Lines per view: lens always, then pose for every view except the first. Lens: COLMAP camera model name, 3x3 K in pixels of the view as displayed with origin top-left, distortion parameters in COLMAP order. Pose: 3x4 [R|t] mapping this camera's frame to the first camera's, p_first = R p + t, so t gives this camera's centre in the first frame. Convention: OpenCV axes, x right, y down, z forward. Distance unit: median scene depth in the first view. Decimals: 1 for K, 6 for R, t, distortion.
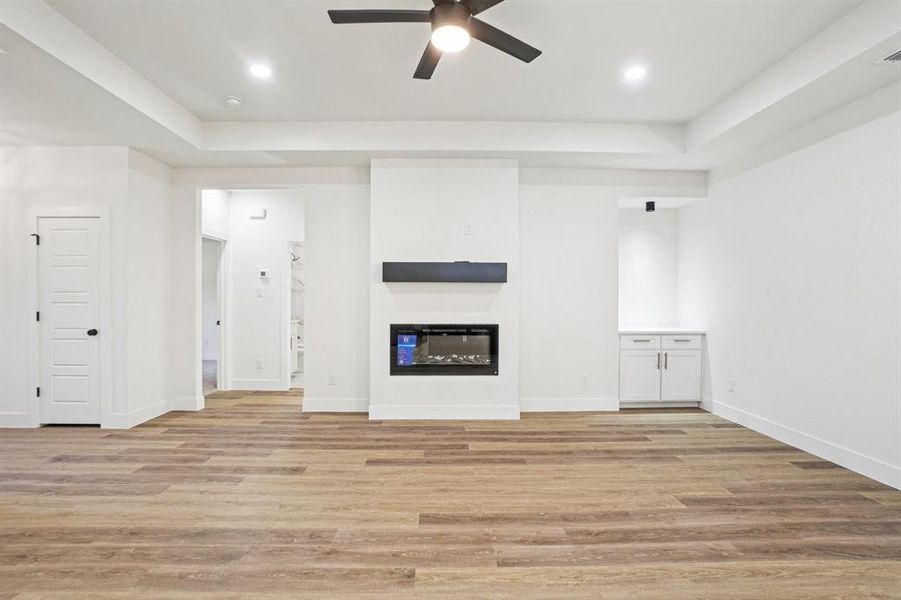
lens RADIAL K [[435.1, 0, 441.8], [0, 435.1, 297.6], [0, 0, 1]] dist [-0.066941, 0.028865]
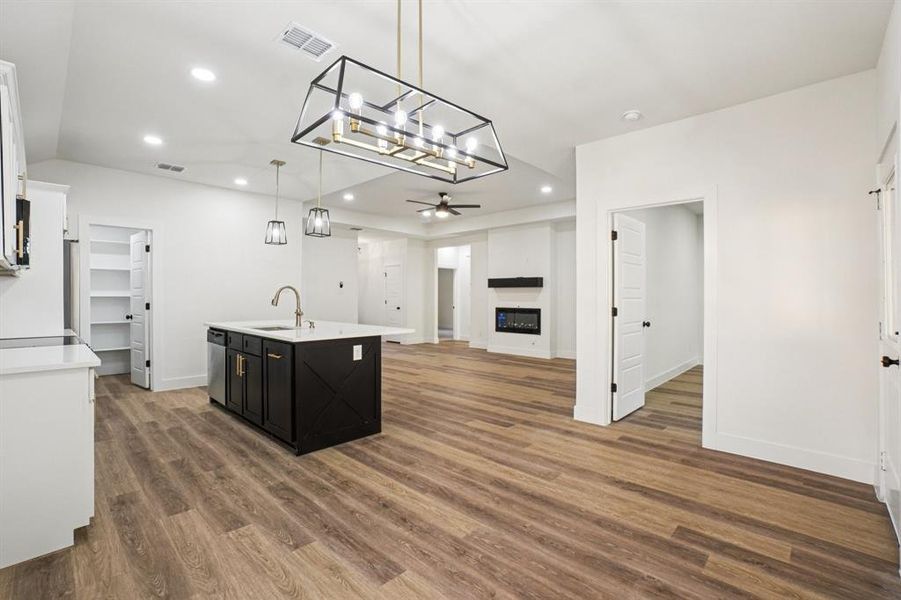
lens RADIAL K [[408.4, 0, 445.1], [0, 408.4, 302.9], [0, 0, 1]] dist [-0.060919, 0.022332]
pose [[0.708527, 0.008951, -0.705627, 1.143781], [-0.000640, 0.999927, 0.012042, 0.015587], [0.705683, -0.008080, 0.708481, -0.601843]]
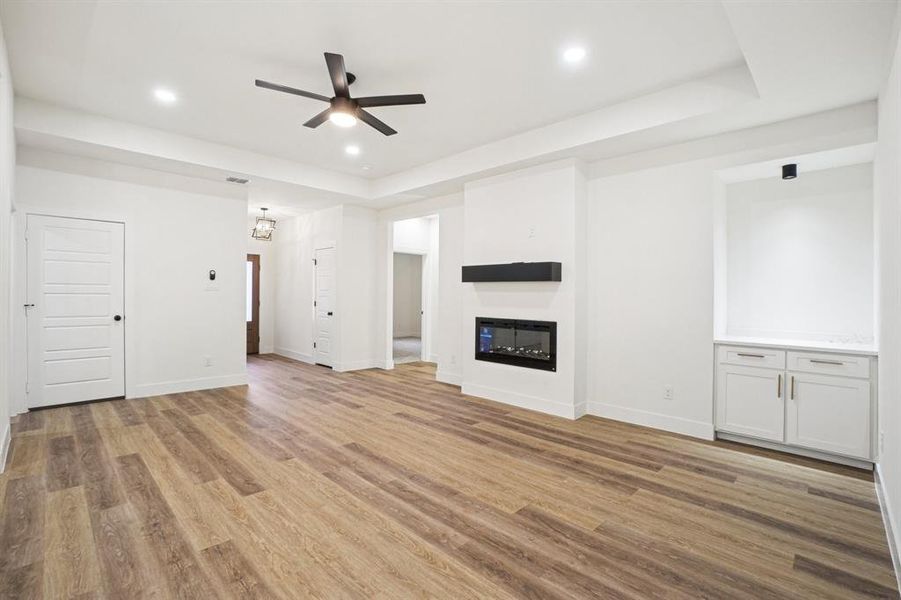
lens RADIAL K [[412.6, 0, 443.7], [0, 412.6, 289.8], [0, 0, 1]] dist [-0.062714, 0.022775]
pose [[0.695038, -0.002054, -0.718970, 0.663047], [-0.011333, 0.999840, -0.013813, 0.002520], [0.718884, 0.017748, 0.694904, 0.141844]]
